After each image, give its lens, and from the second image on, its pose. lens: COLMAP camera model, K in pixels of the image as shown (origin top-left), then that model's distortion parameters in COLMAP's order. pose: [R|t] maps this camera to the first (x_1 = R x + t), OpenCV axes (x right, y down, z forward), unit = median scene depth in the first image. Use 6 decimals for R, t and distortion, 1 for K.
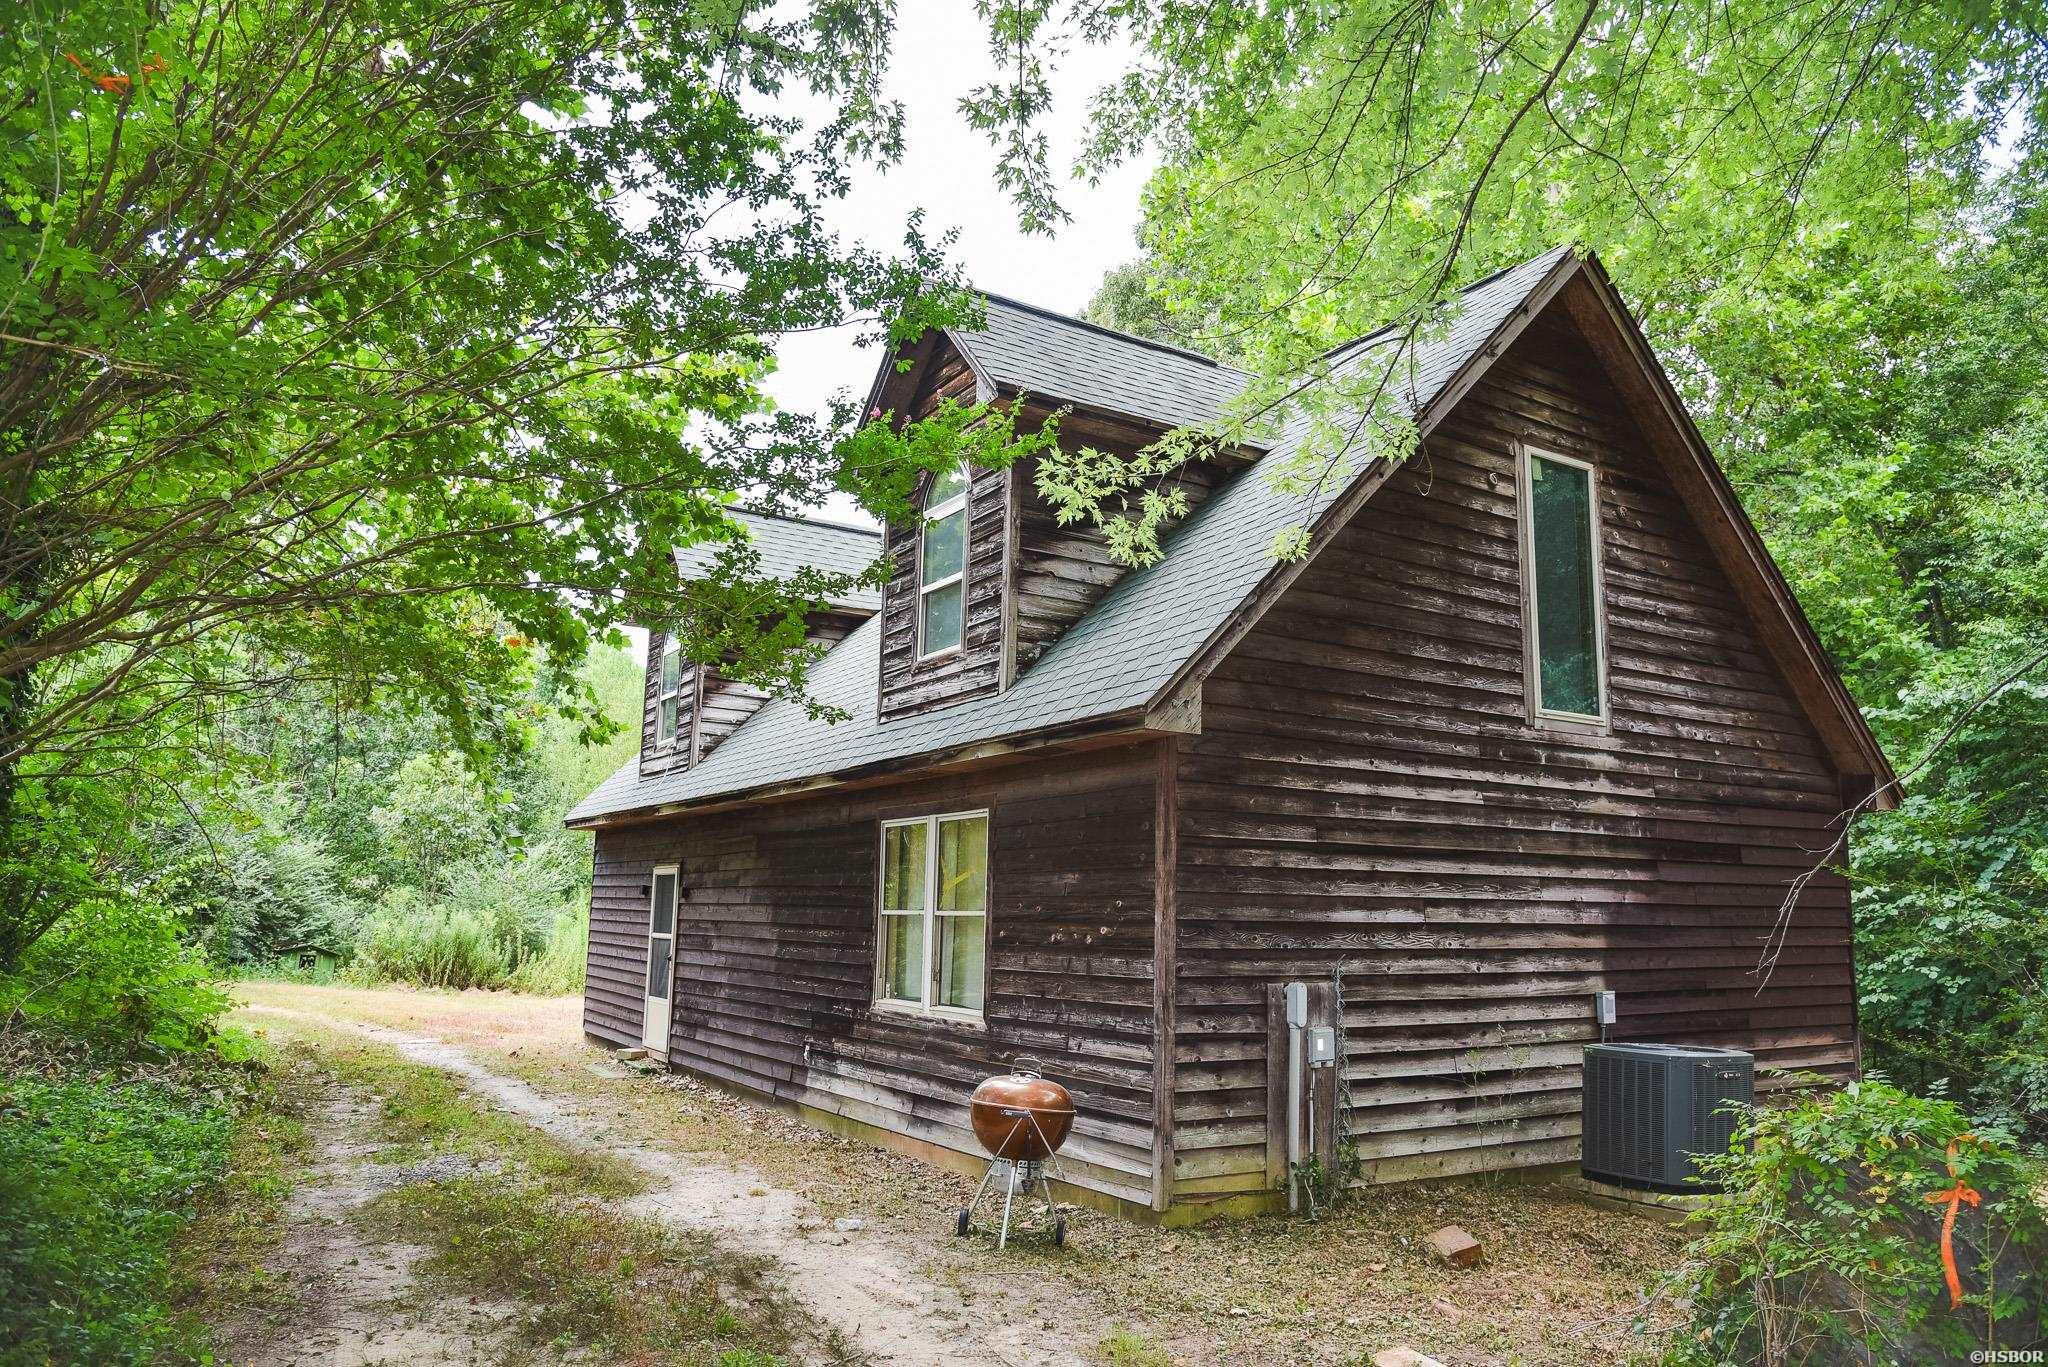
lens RADIAL K [[1397.9, 0, 1022.0], [0, 1397.9, 682.1], [0, 0, 1]] dist [-0.069342, 0.013772]
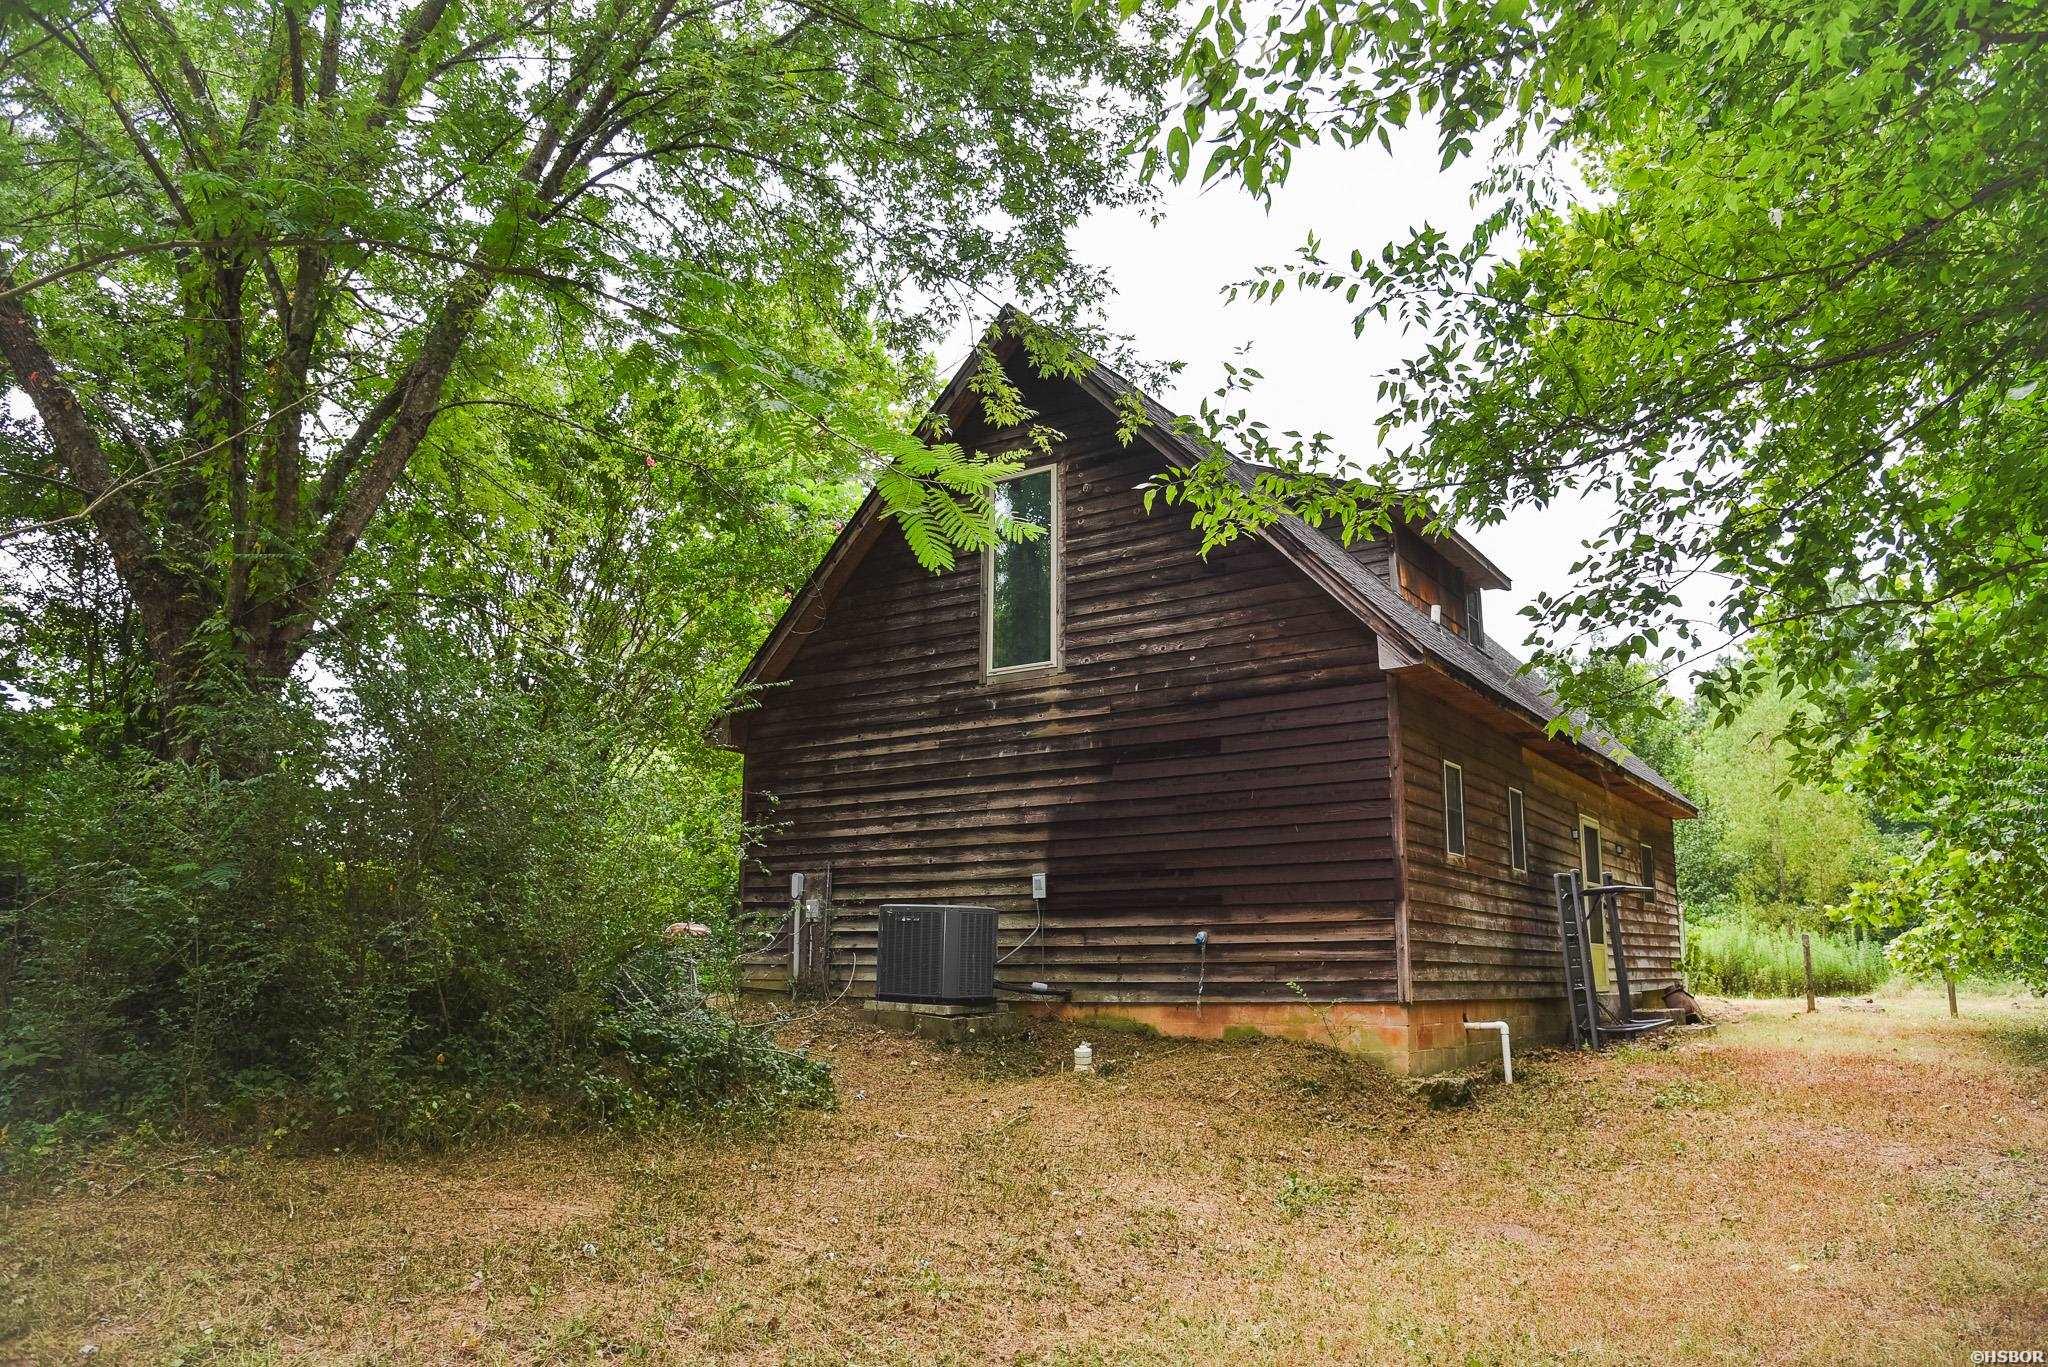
lens RADIAL K [[1397.9, 0, 1024.5], [0, 1397.9, 684.9], [0, 0, 1]] dist [-0.069342, 0.013772]
pose [[0.421556, -0.202302, -0.883948, 1.593643], [0.152344, 0.976742, -0.150885, 0.245345], [0.893914, -0.071058, 0.442571, 0.420260]]
